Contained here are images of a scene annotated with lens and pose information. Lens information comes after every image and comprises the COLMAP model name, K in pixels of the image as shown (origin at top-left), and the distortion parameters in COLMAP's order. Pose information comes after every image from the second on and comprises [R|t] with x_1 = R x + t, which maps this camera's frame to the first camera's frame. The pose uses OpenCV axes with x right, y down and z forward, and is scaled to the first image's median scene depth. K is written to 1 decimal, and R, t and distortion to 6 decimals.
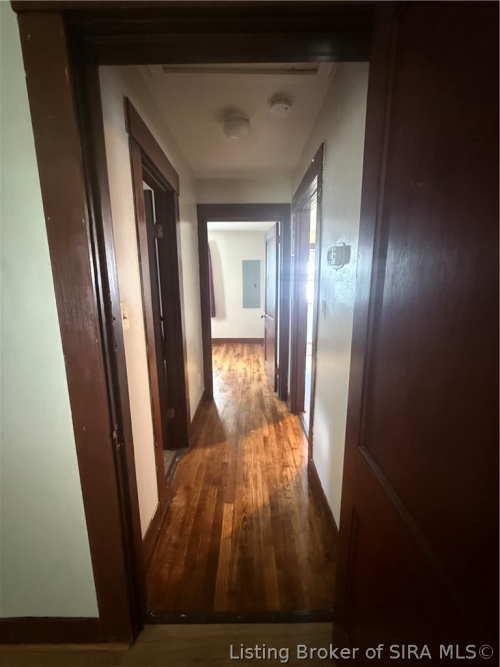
lens RADIAL K [[262.5, 0, 247.2], [0, 262.5, 331.9], [0, 0, 1]] dist [0.002075, -0.000428]
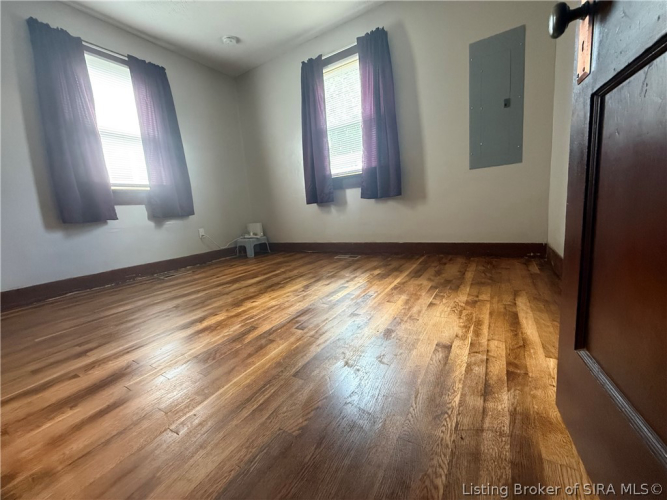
lens RADIAL K [[262.5, 0, 334.2], [0, 262.5, 248.9], [0, 0, 1]] dist [0.002075, -0.000428]
pose [[0.850809, 0.020296, -0.525083, 0.023598], [-0.028977, 0.999545, -0.008317, 0.047110], [0.524676, 0.022291, 0.851010, 0.628105]]
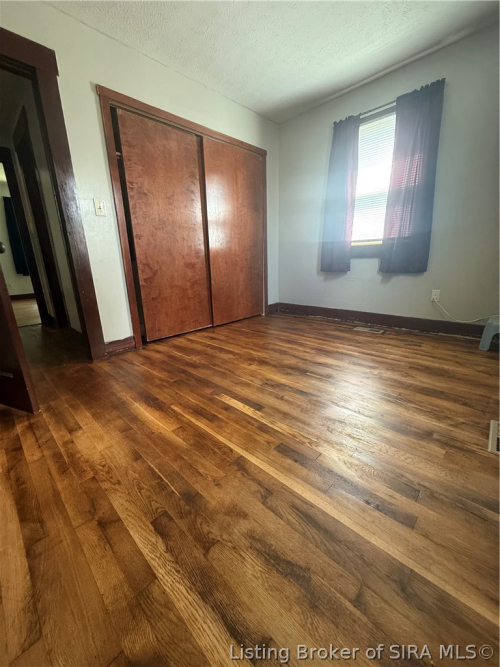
lens RADIAL K [[262.5, 0, 247.2], [0, 262.5, 331.9], [0, 0, 1]] dist [0.002075, -0.000428]
pose [[-0.695509, 0.220703, -0.683782, 0.028908], [-0.101992, 0.911695, 0.398008, -0.094353], [0.711242, 0.346559, -0.611582, 1.101374]]
